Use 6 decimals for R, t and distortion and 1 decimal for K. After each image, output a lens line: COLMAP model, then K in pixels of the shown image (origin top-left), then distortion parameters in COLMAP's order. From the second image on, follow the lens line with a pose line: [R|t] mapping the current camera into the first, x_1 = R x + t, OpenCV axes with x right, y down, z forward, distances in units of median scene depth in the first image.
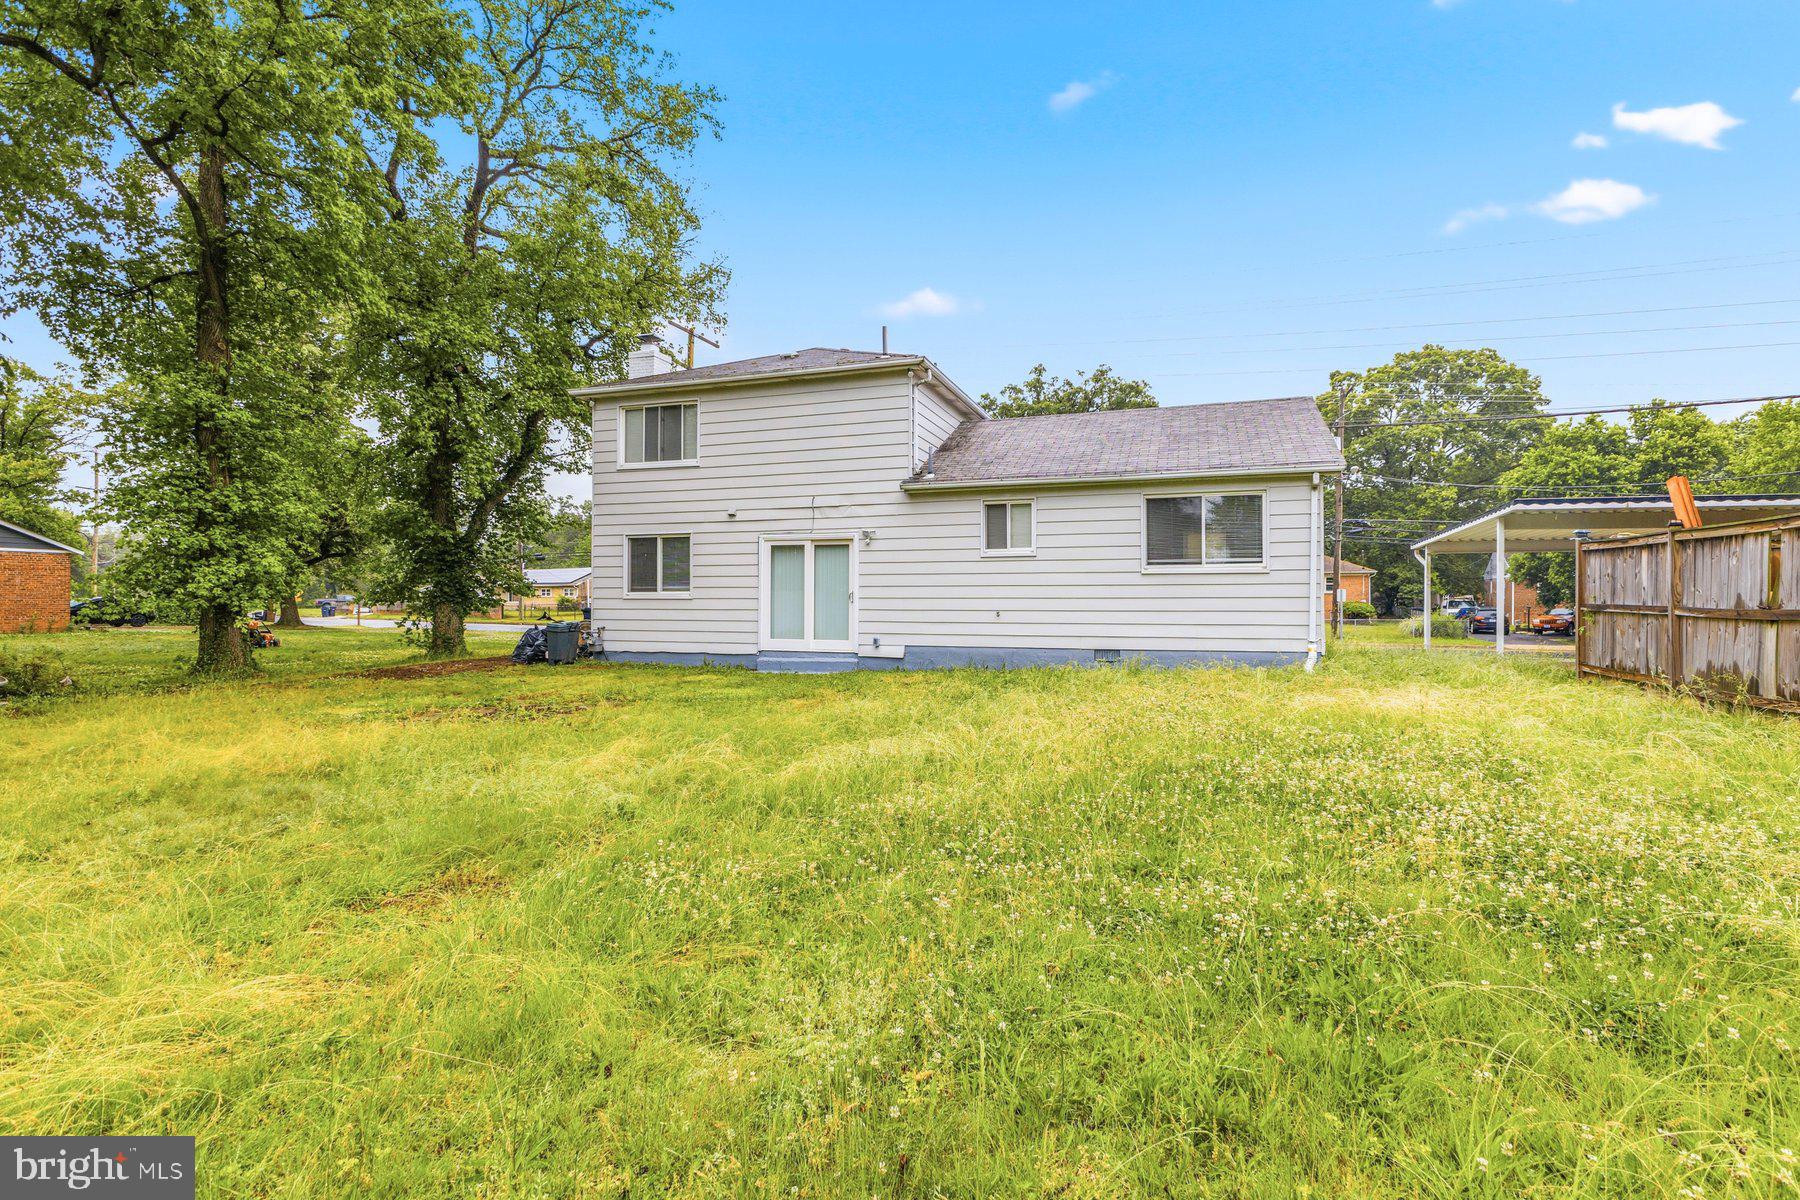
lens RADIAL K [[838.5, 0, 907.3], [0, 838.5, 597.4], [0, 0, 1]] dist [0.000227, -0.000321]
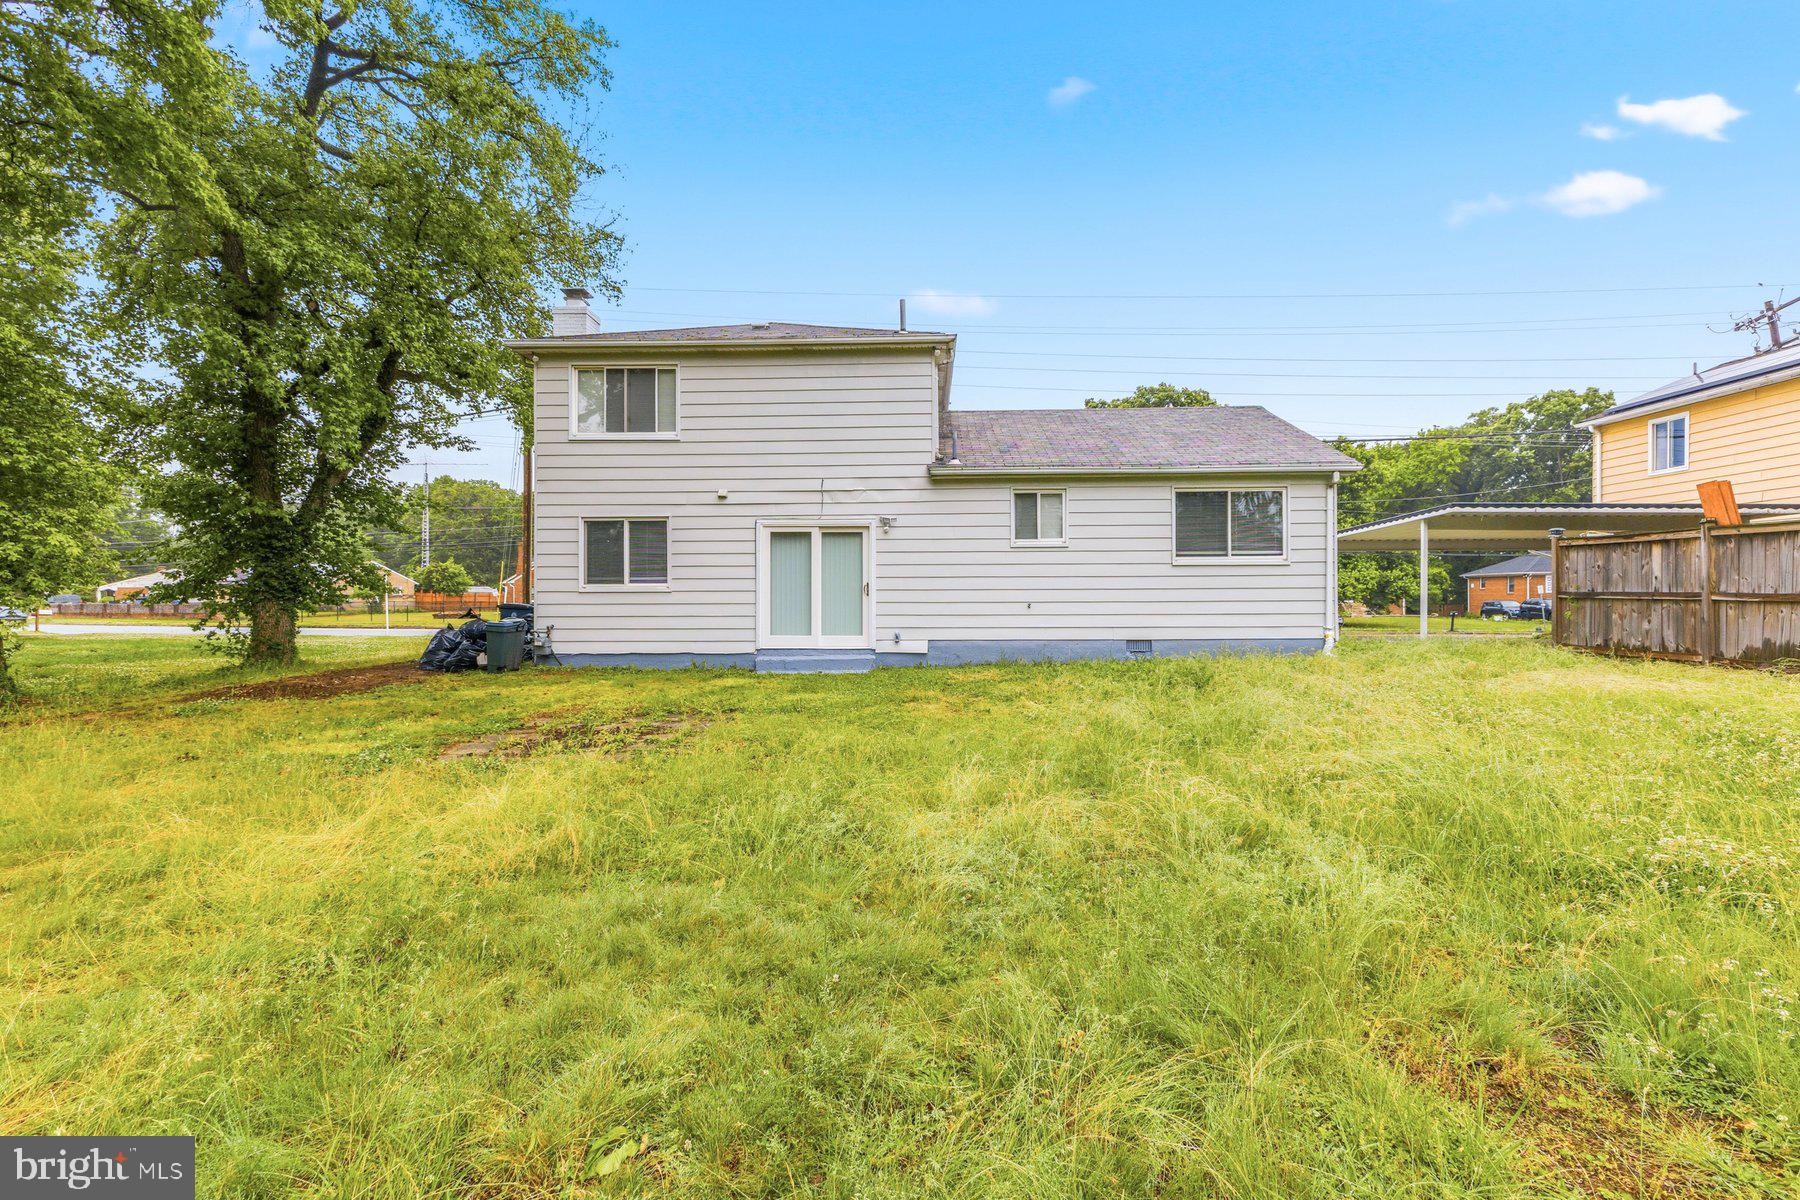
lens RADIAL K [[778.6, 0, 901.6], [0, 778.6, 593.4], [0, 0, 1]] dist [0.009155, -0.000178]
pose [[0.958020, -0.003063, 0.286685, -0.268030], [0.003468, 0.999994, -0.000905, 0.005200], [-0.286681, 0.001861, 0.958024, 0.158471]]
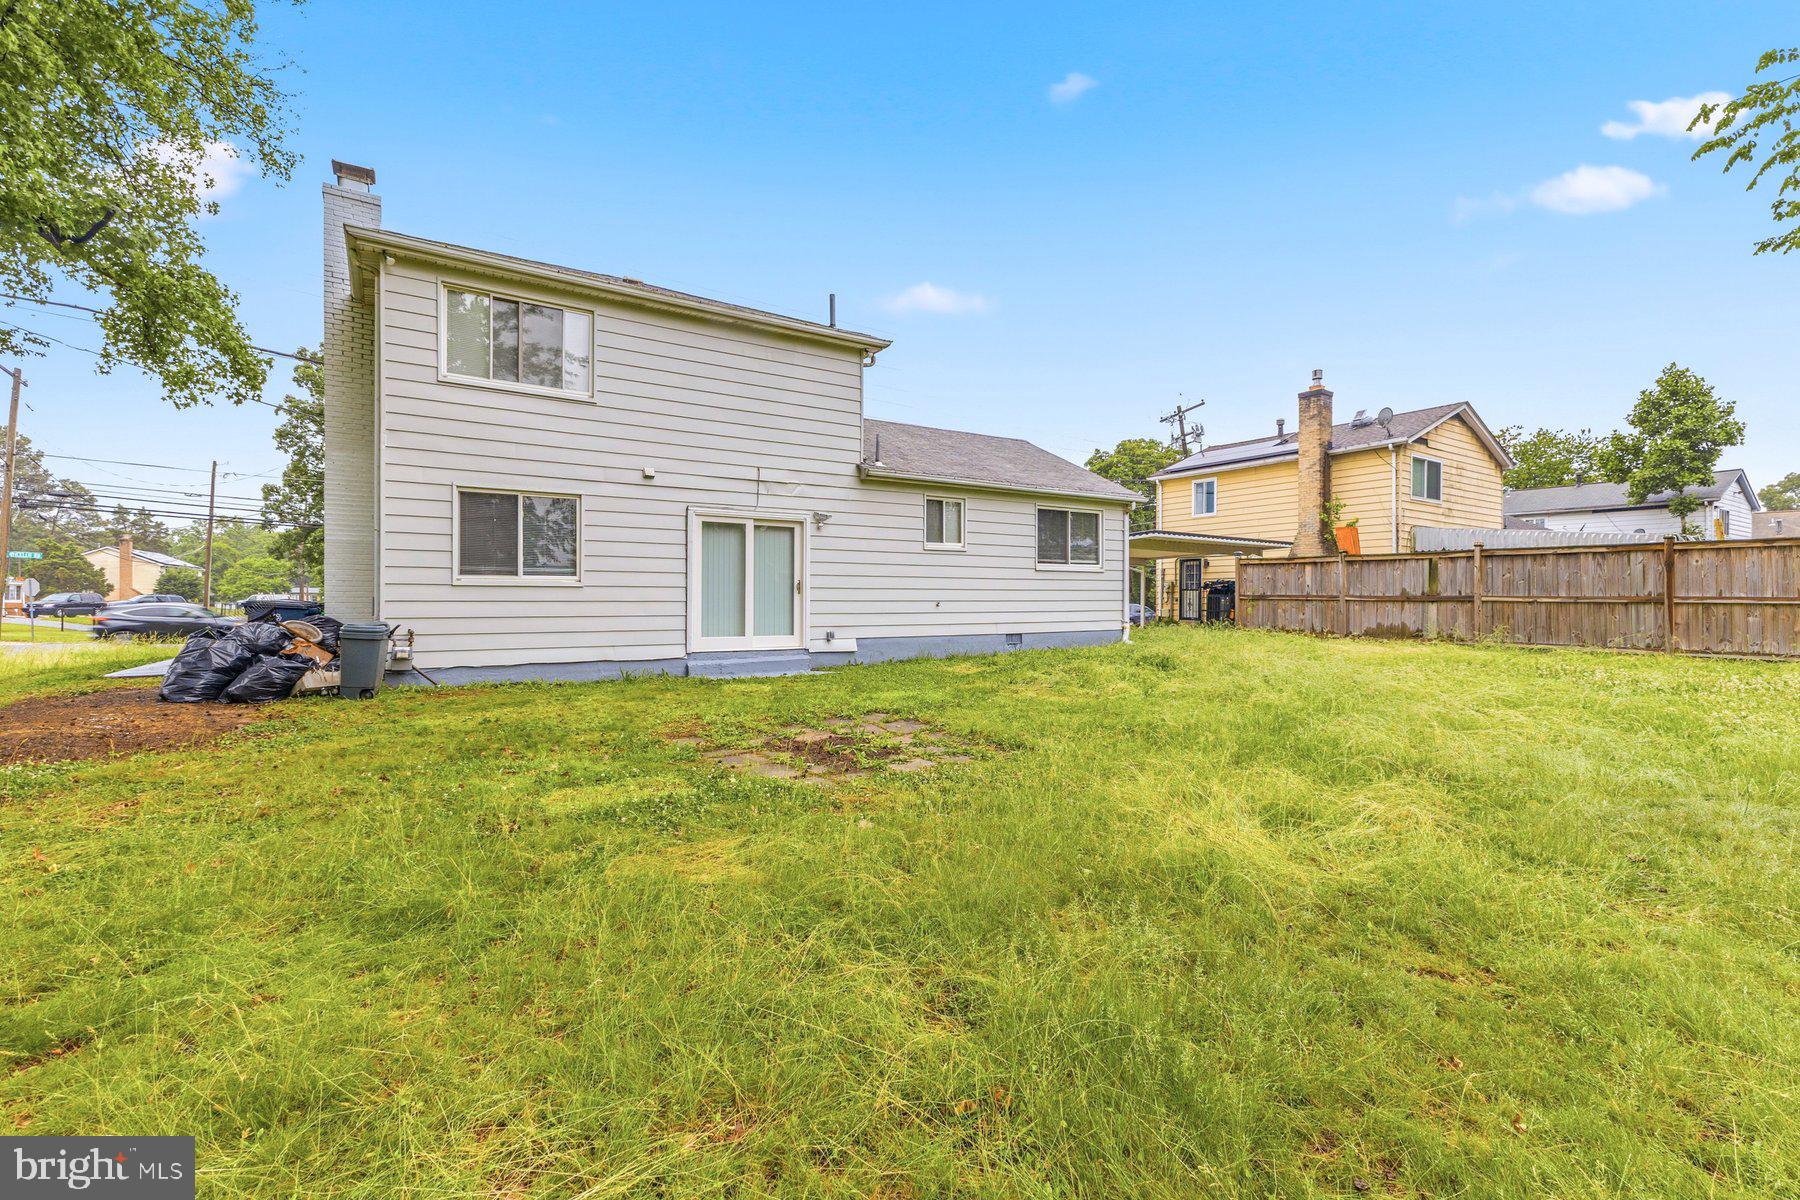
lens RADIAL K [[778.6, 0, 900.2], [0, 778.6, 603.7], [0, 0, 1]] dist [0.009155, -0.000178]
pose [[0.628053, -0.005385, 0.778152, -0.625059], [-0.003512, 0.999946, 0.009755, 0.009092], [-0.778163, -0.008860, 0.628000, 0.382493]]
